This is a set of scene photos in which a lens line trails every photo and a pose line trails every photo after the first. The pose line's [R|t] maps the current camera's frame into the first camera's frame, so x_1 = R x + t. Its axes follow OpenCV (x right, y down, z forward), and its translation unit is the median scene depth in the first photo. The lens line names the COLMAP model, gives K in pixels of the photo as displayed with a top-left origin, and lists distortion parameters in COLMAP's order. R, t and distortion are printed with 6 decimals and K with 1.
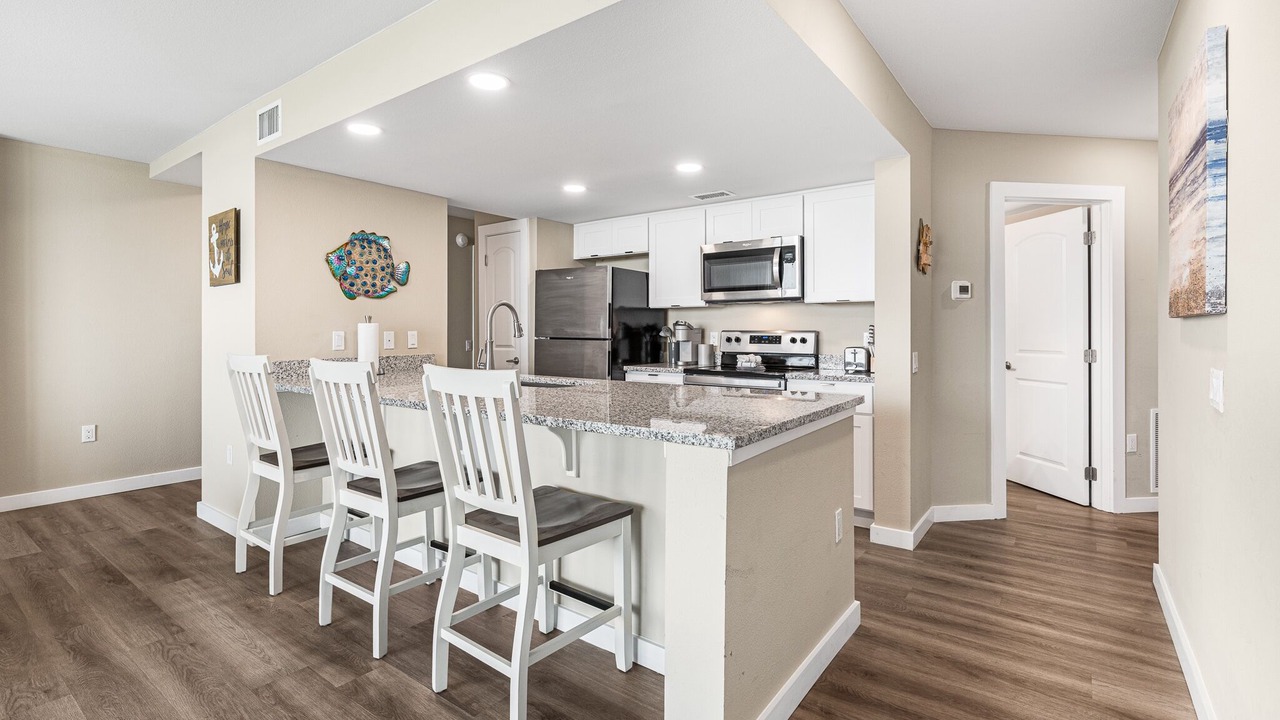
lens RADIAL K [[589.0, 0, 633.0], [0, 589.0, 330.7], [0, 0, 1]] dist [0.001535, -0.000165]
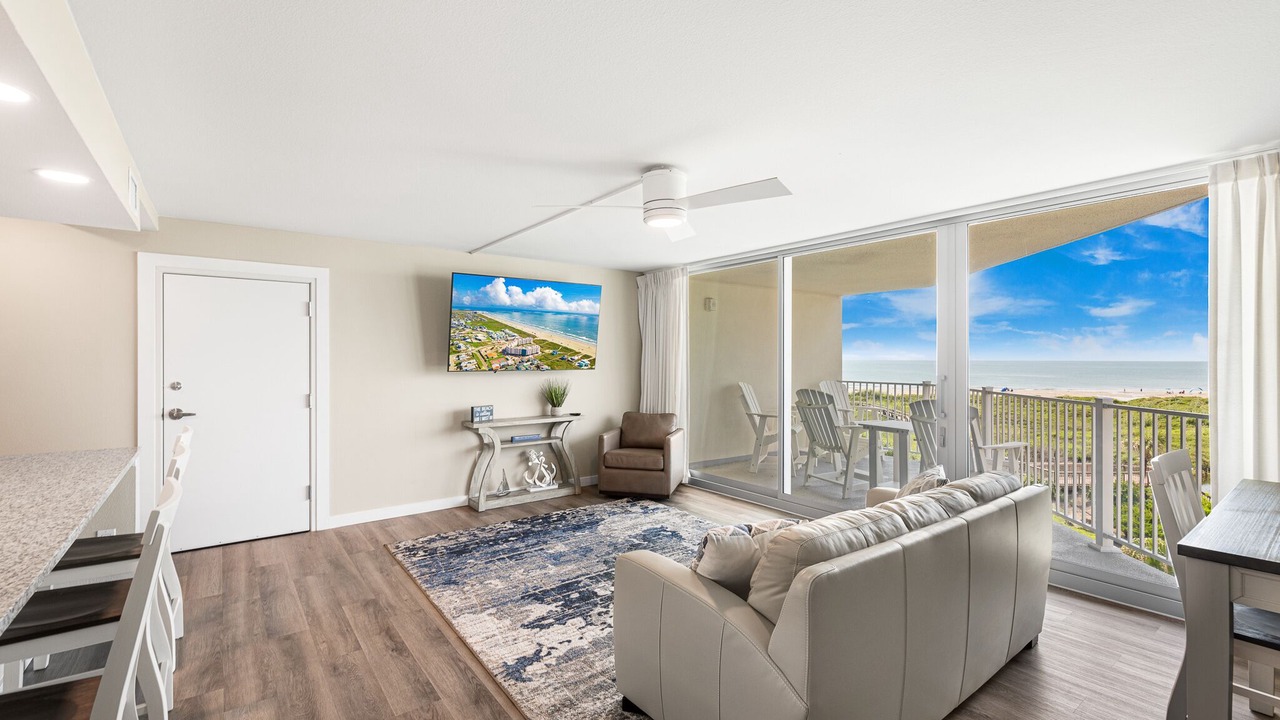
lens RADIAL K [[555.2, 0, 643.7], [0, 555.2, 363.9], [0, 0, 1]] dist [-0.001456, -0.000334]
pose [[-0.963156, -0.004408, 0.268907, -0.849528], [-0.002068, 0.999957, 0.008985, -0.059715], [-0.268935, 0.008098, -0.963124, 0.950142]]
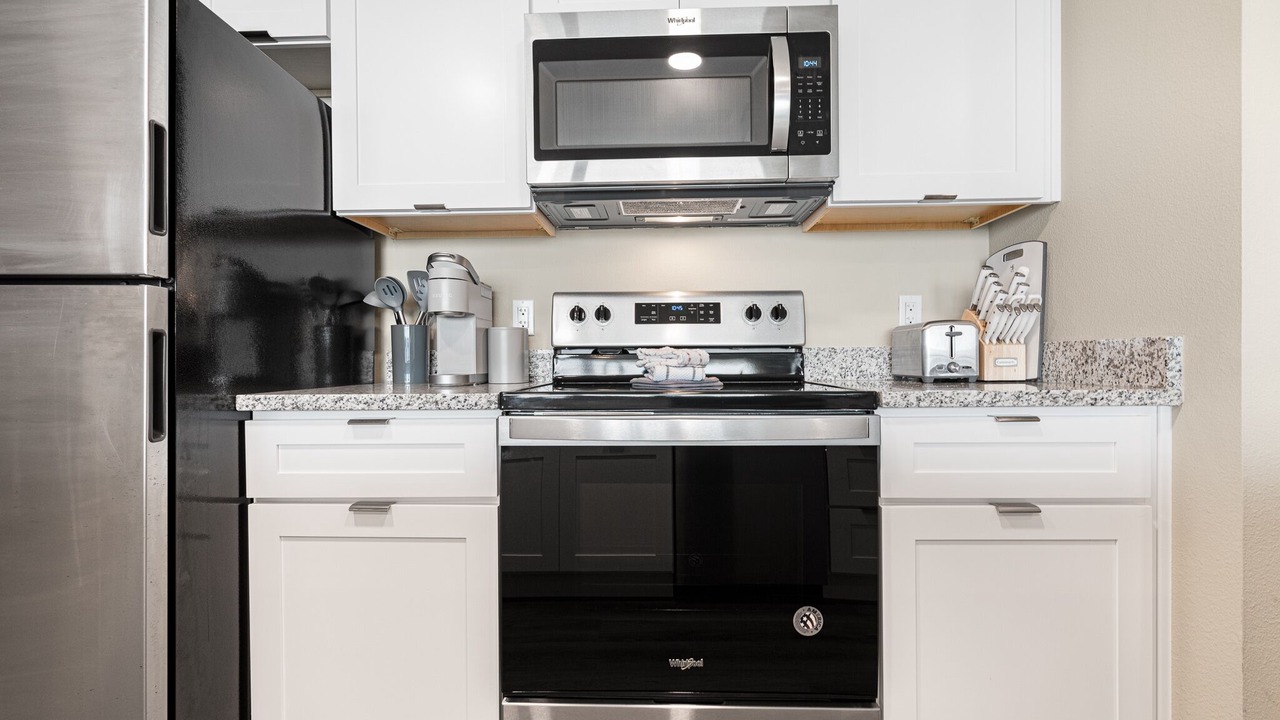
lens RADIAL K [[555.2, 0, 643.7], [0, 555.2, 363.9], [0, 0, 1]] dist [-0.001456, -0.000334]
pose [[0.817149, -0.009393, 0.576350, -0.011258], [0.006335, 0.999953, 0.007315, 0.052292], [-0.576391, -0.002326, 0.817170, 0.792485]]
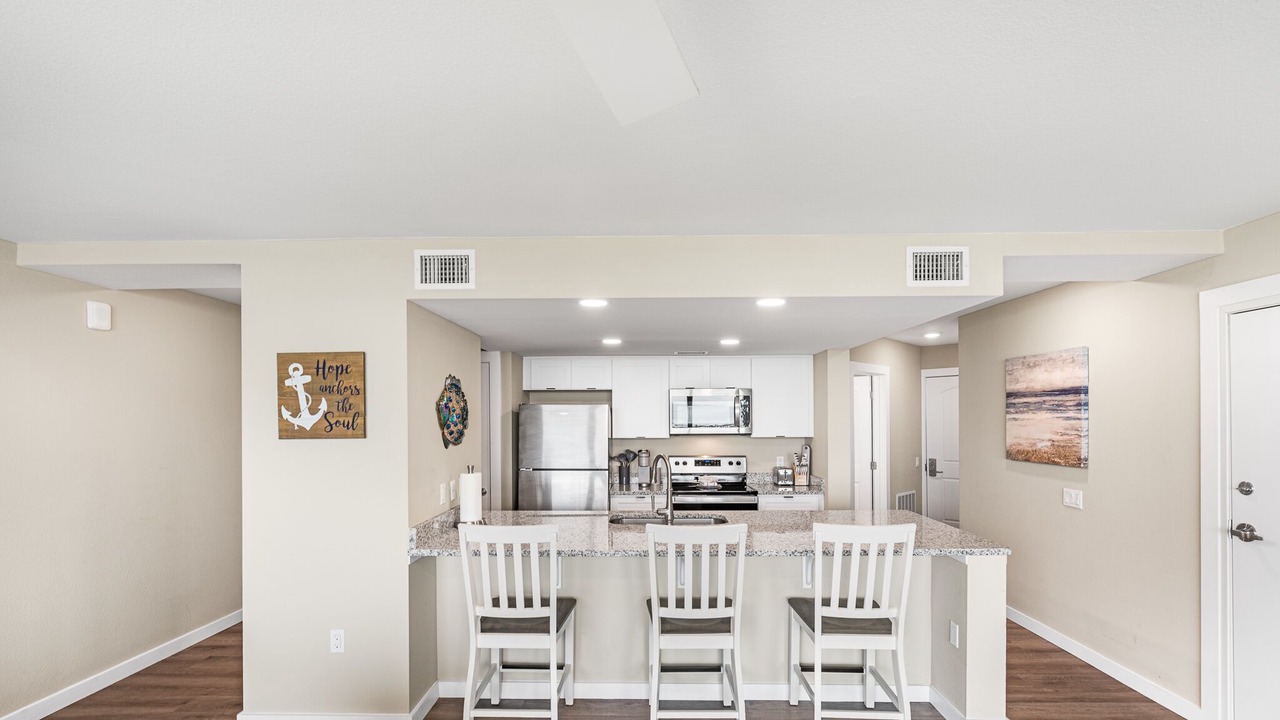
lens RADIAL K [[571.6, 0, 641.6], [0, 571.6, 418.5], [0, 0, 1]] dist [0.012168, 0.000007]
pose [[0.809626, -0.002444, 0.586941, -0.711228], [0.004340, 0.999989, -0.001822, -0.091209], [-0.586930, 0.004023, 0.809628, 0.070157]]
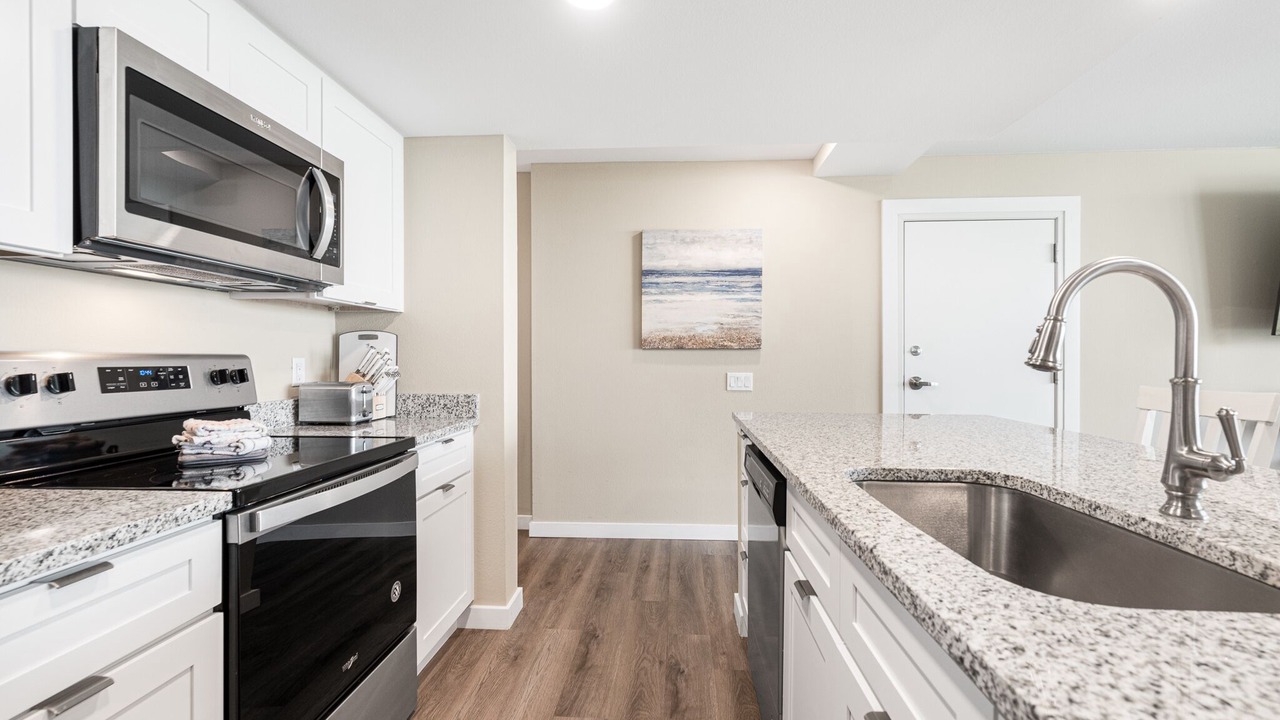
lens RADIAL K [[555.2, 0, 643.7], [0, 555.2, 363.9], [0, 0, 1]] dist [-0.001456, -0.000334]
pose [[-0.555191, -0.007848, 0.831686, -0.247005], [0.000533, 0.999952, 0.009792, 0.003785], [-0.831722, 0.005879, -0.555160, 1.049224]]
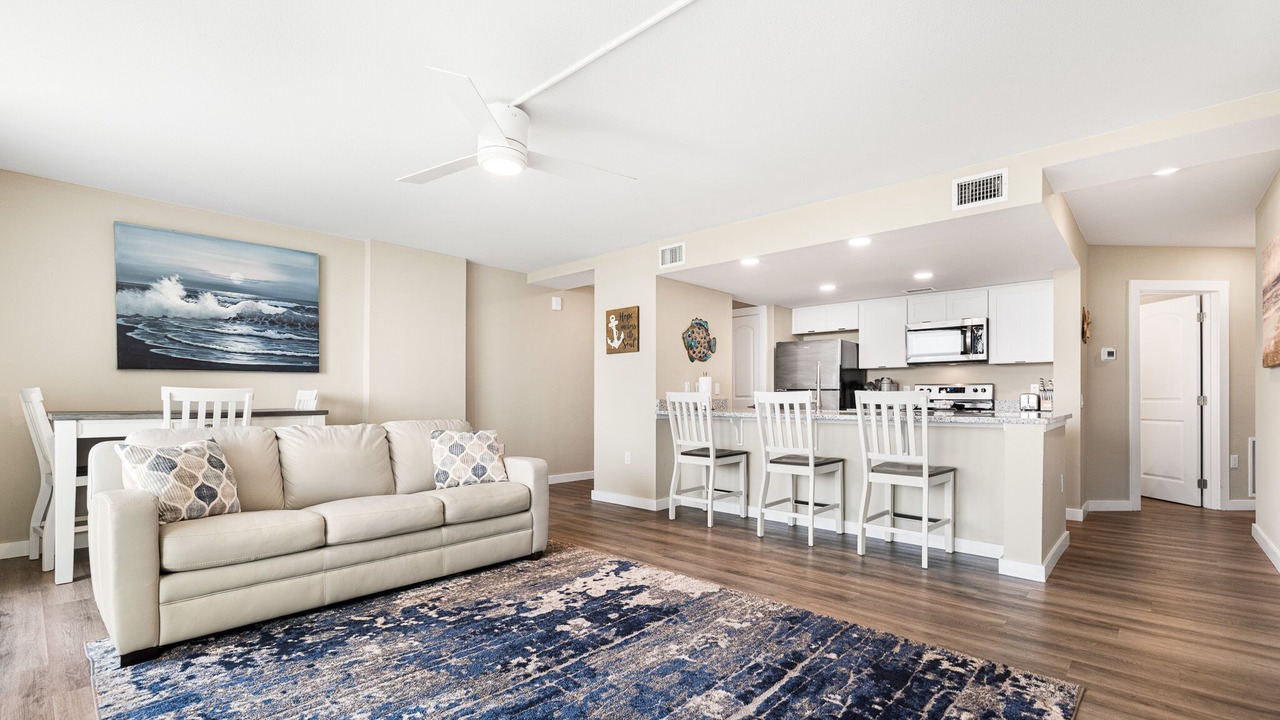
lens RADIAL K [[566.6, 0, 647.1], [0, 566.6, 397.8], [0, 0, 1]] dist [0.000177, -0.000018]
pose [[0.995934, 0.002312, -0.090053, -0.430013], [-0.002344, 0.999997, -0.000253, 0.039973], [0.090052, 0.000463, 0.995937, -0.476134]]
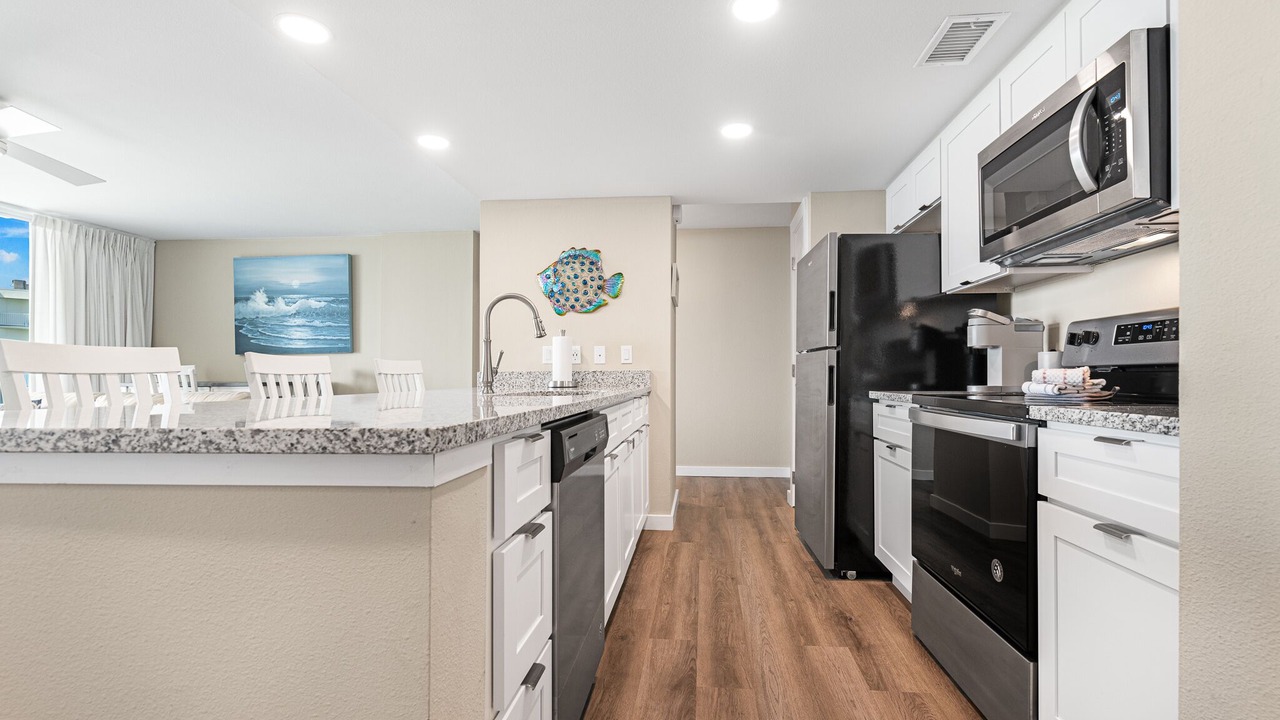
lens RADIAL K [[560.7, 0, 653.8], [0, 560.7, 369.0], [0, 0, 1]] dist [0.000154, -0.000015]
pose [[0.536061, -0.011096, -0.844106, 0.412812], [0.002314, 0.999929, -0.011675, 0.049814], [0.844176, 0.004305, 0.536048, 0.567215]]
